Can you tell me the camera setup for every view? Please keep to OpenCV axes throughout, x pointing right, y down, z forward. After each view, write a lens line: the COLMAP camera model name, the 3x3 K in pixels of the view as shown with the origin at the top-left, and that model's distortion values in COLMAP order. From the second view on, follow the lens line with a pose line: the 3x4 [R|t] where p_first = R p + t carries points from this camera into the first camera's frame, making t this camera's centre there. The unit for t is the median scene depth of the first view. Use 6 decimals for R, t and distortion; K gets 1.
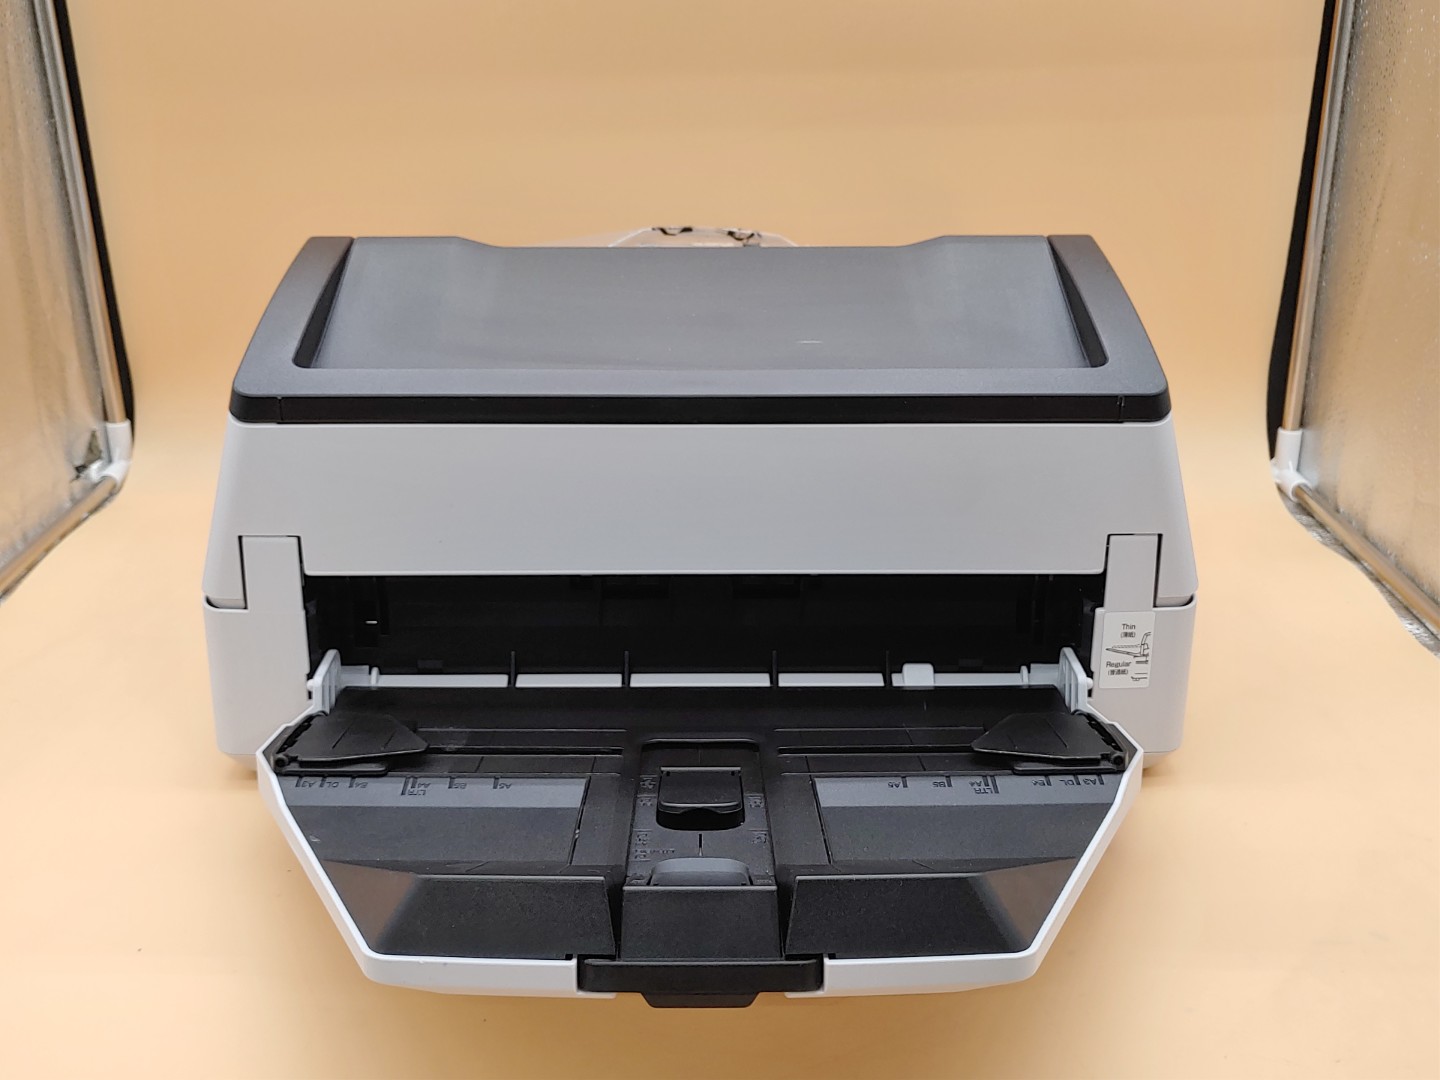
lens RADIAL K [[1371.0, 0, 713.8], [0, 1371.0, 545.2], [0, 0, 1]] dist [-0.013892, 0.000000]
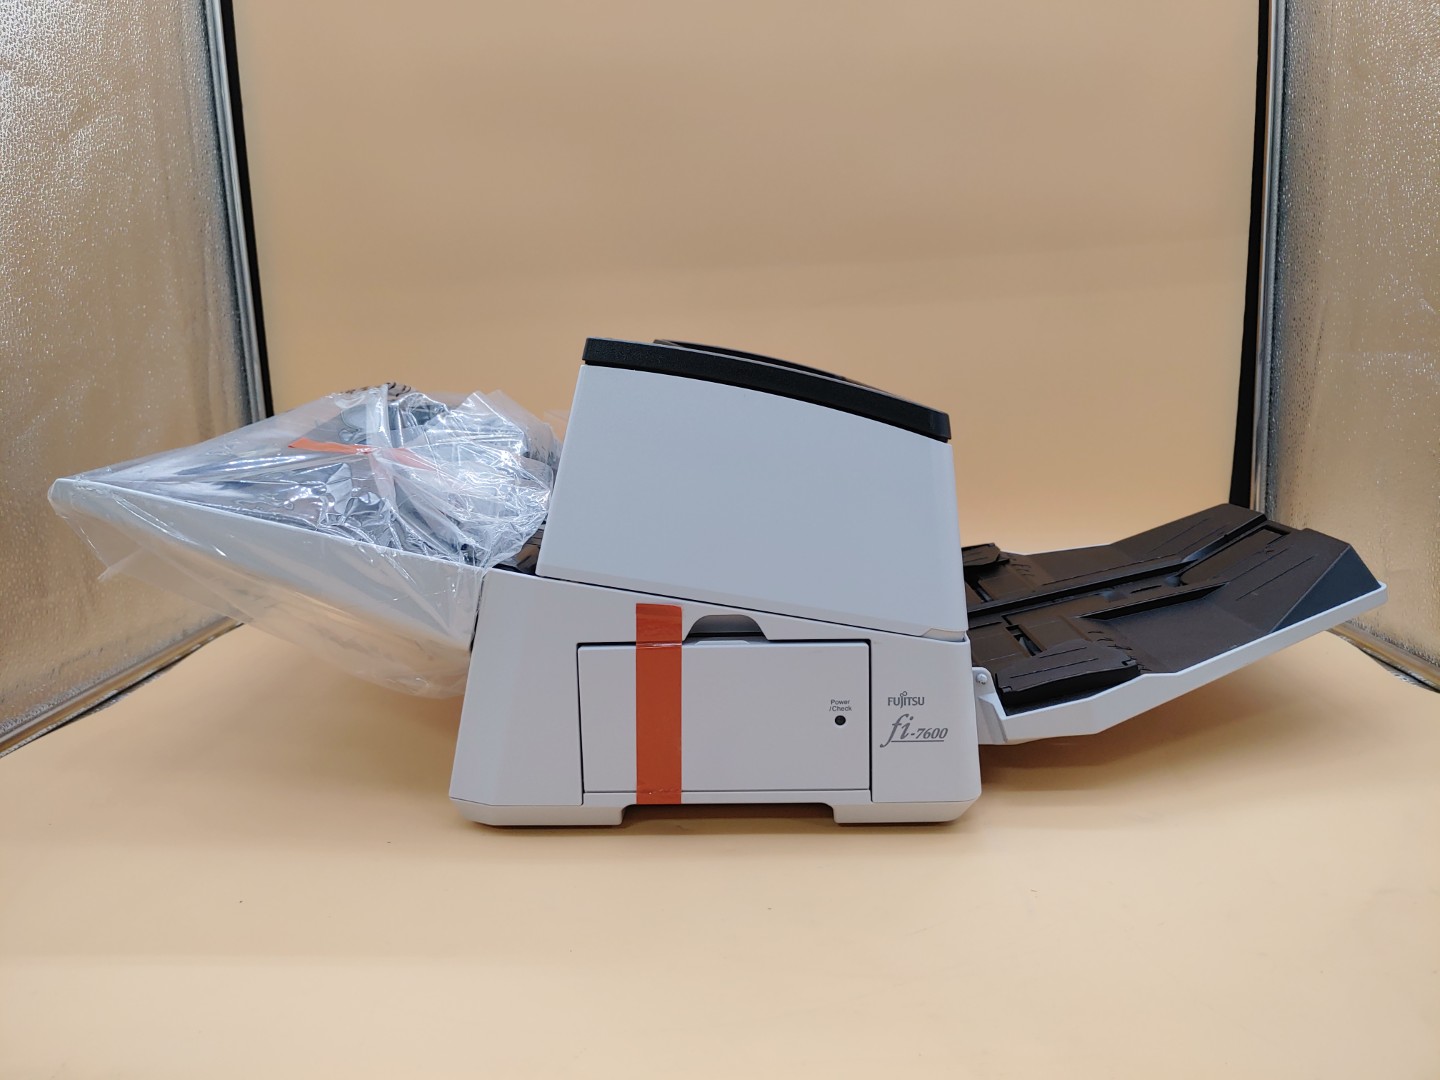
lens RADIAL K [[1088.3, 0, 721.2], [0, 1088.3, 540.4], [0, 0, 1]] dist [0.046540, -0.028663]
pose [[0.999346, -0.015343, -0.032734, -0.007451], [0.008236, 0.978283, -0.207110, 0.112152], [0.035201, 0.206705, 0.977770, 0.067159]]
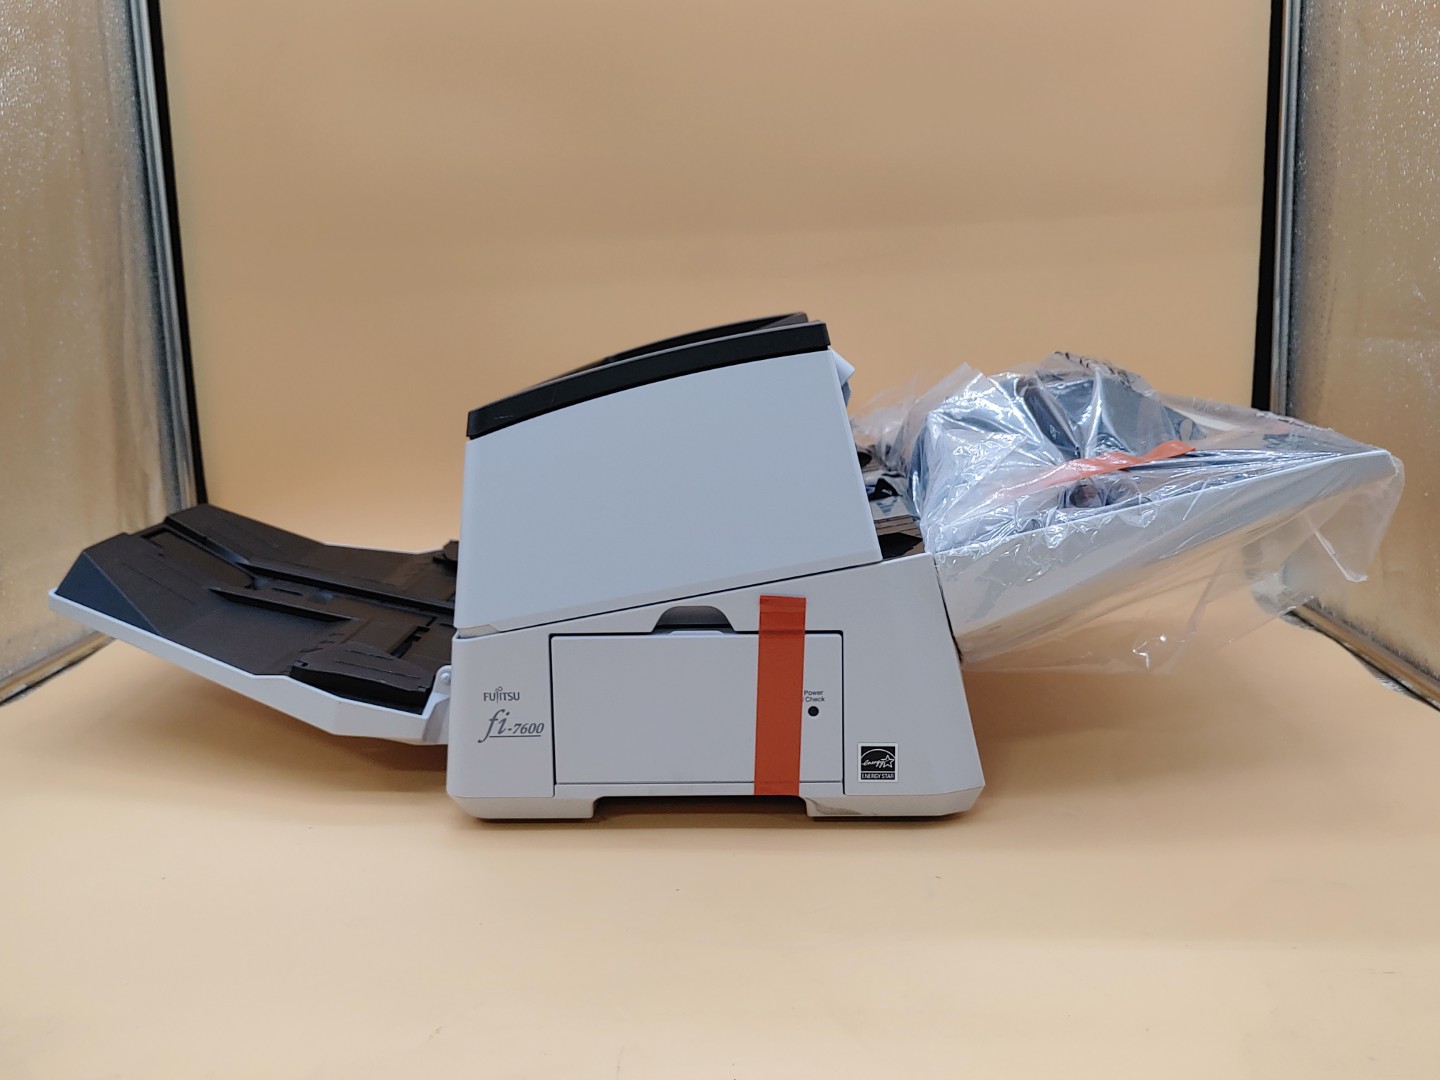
lens RADIAL K [[1313.7, 0, 732.0], [0, 1313.7, 537.3], [0, 0, 1]] dist [0.020310, 0.000000]
pose [[0.999481, -0.004069, -0.031960, 0.034596], [-0.002427, 0.979666, -0.200619, 0.129951], [0.032126, 0.200593, 0.979148, -0.026363]]
